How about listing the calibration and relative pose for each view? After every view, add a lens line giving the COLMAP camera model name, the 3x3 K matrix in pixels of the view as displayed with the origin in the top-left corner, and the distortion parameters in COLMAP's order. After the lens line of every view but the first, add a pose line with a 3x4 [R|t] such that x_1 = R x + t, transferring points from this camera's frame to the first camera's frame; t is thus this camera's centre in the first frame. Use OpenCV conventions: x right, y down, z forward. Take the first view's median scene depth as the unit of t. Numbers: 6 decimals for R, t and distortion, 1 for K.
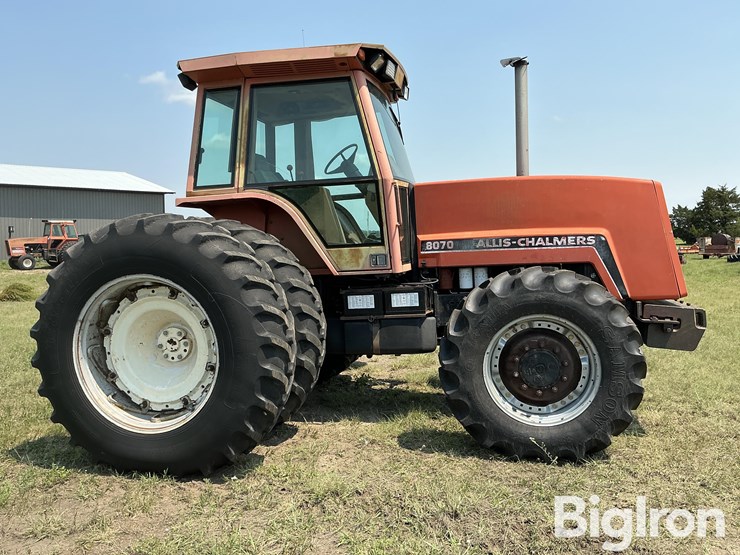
lens RADIAL K [[614.3, 0, 369.5], [0, 614.3, 279.2], [0, 0, 1]] dist [0.105426, -0.230822]
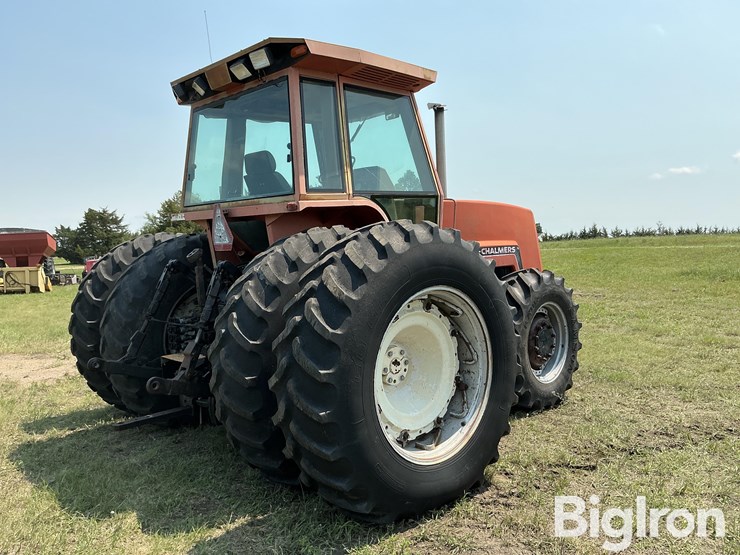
lens RADIAL K [[614.3, 0, 370.1], [0, 614.3, 277.2], [0, 0, 1]] dist [0.105426, -0.230822]
pose [[0.577034, -0.039228, 0.815777, -0.943336], [0.068630, 0.997642, -0.000571, -0.021582], [-0.813831, 0.056316, 0.578366, 0.452528]]
